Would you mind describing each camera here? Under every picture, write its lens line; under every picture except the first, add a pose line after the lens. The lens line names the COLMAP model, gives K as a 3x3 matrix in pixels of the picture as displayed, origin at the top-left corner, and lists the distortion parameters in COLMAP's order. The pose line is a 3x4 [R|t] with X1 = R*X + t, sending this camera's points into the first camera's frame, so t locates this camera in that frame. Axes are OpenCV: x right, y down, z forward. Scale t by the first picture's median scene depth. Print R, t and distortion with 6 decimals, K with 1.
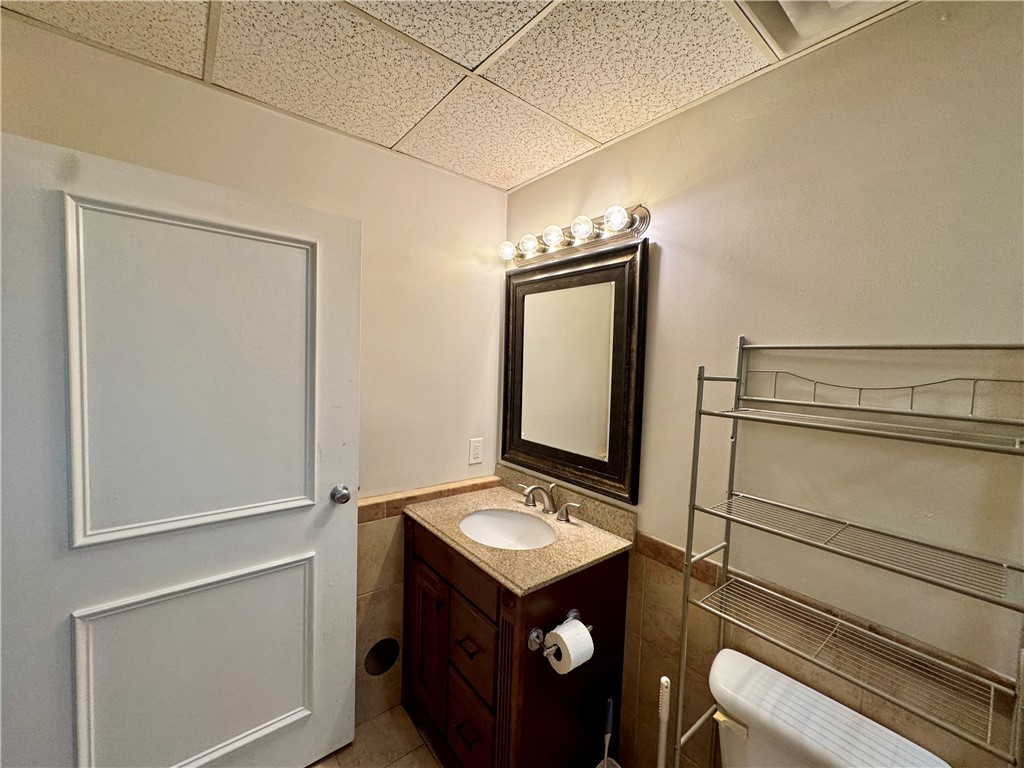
lens RADIAL K [[414.7, 0, 512.0], [0, 414.7, 382.0], [0, 0, 1]] dist [-0.001130, 0.000086]
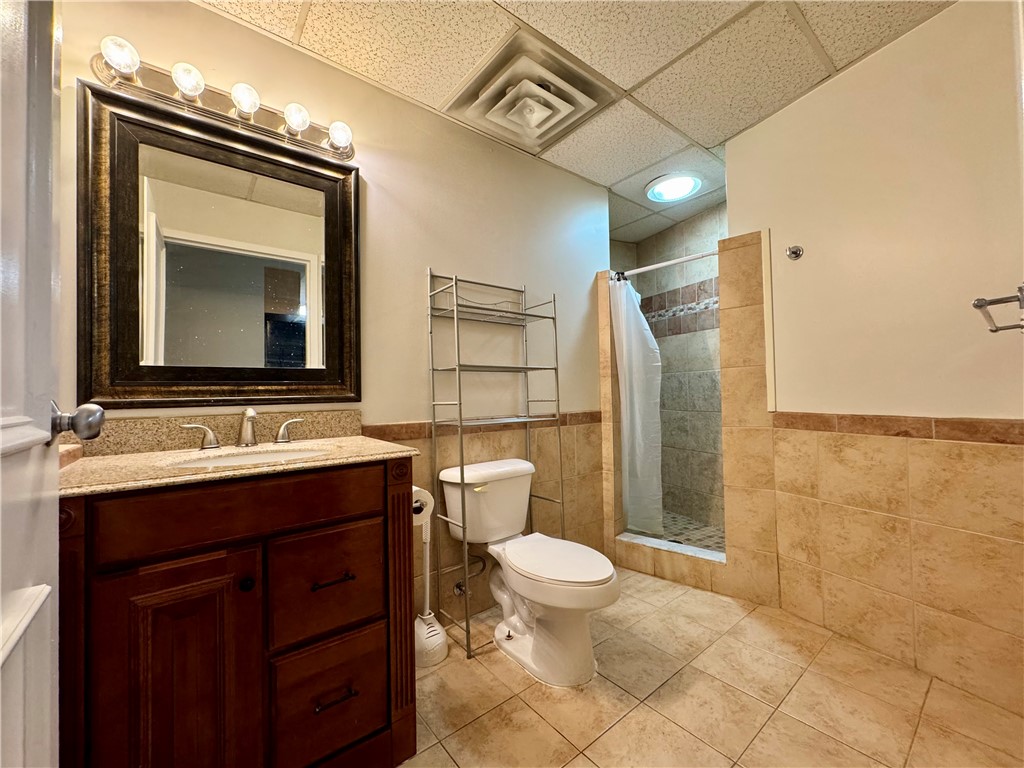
lens RADIAL K [[414.7, 0, 511.2], [0, 414.7, 383.8], [0, 0, 1]] dist [-0.001130, 0.000086]
pose [[0.012418, -0.008440, 0.999887, -0.809822], [0.068210, 0.997642, 0.007573, 0.268158], [-0.997594, 0.068108, 0.012964, 0.573788]]
